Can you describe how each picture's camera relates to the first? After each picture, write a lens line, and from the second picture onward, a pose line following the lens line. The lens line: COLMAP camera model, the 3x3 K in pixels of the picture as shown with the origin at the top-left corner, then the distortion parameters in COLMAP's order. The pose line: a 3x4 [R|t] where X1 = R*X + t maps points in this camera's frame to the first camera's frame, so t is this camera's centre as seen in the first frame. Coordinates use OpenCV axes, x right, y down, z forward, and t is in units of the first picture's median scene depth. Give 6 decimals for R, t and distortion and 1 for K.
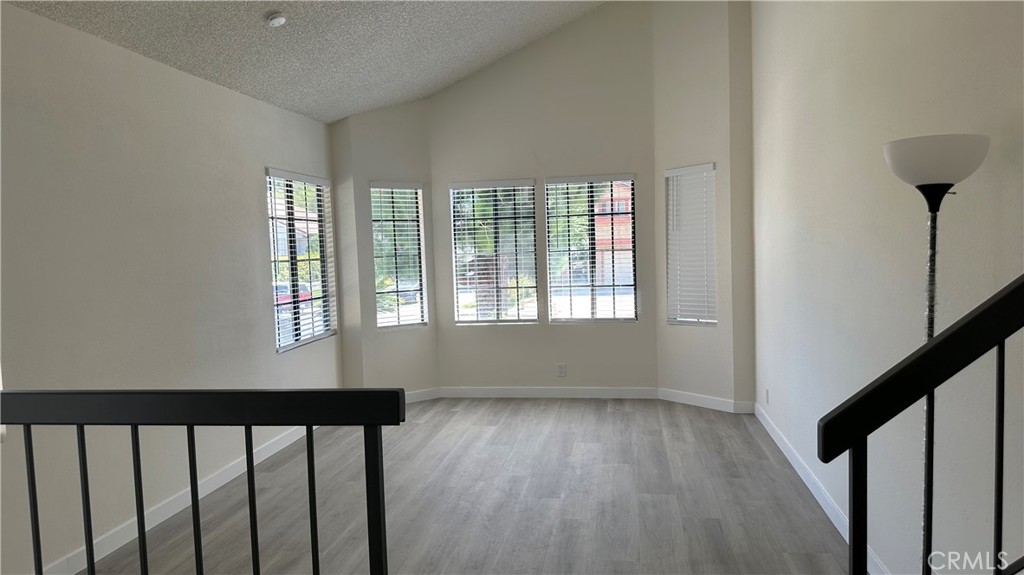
lens RADIAL K [[701.2, 0, 511.3], [0, 701.2, 292.0], [0, 0, 1]] dist [0.058011, -0.019353]
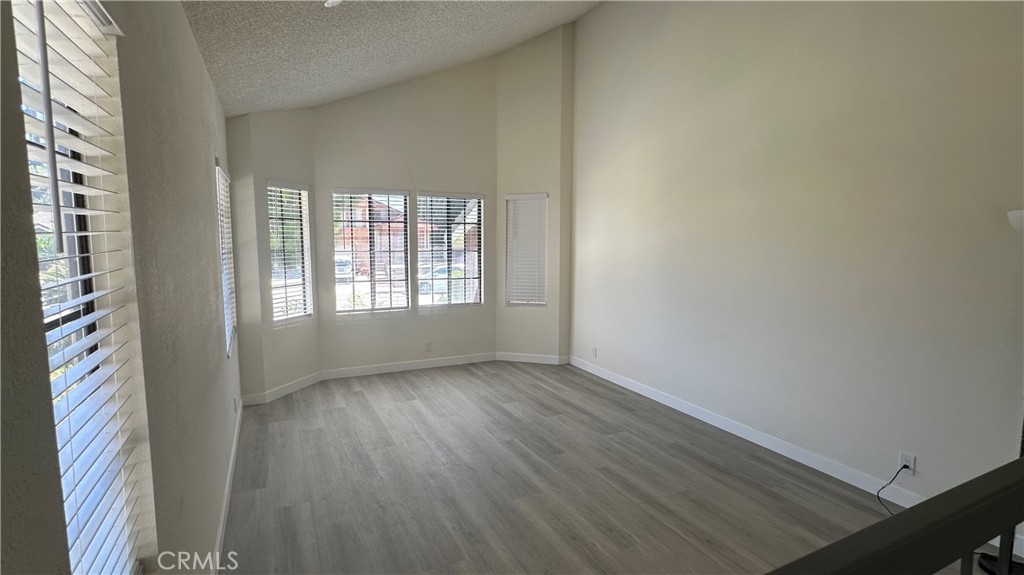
lens RADIAL K [[479.2, 0, 510.2], [0, 479.2, 285.0], [0, 0, 1]] dist [0.005727, -0.000071]
pose [[0.821672, -0.018669, 0.569654, -0.320857], [0.007492, 0.999731, 0.021957, -0.017026], [-0.569911, -0.013773, 0.821591, 0.229793]]
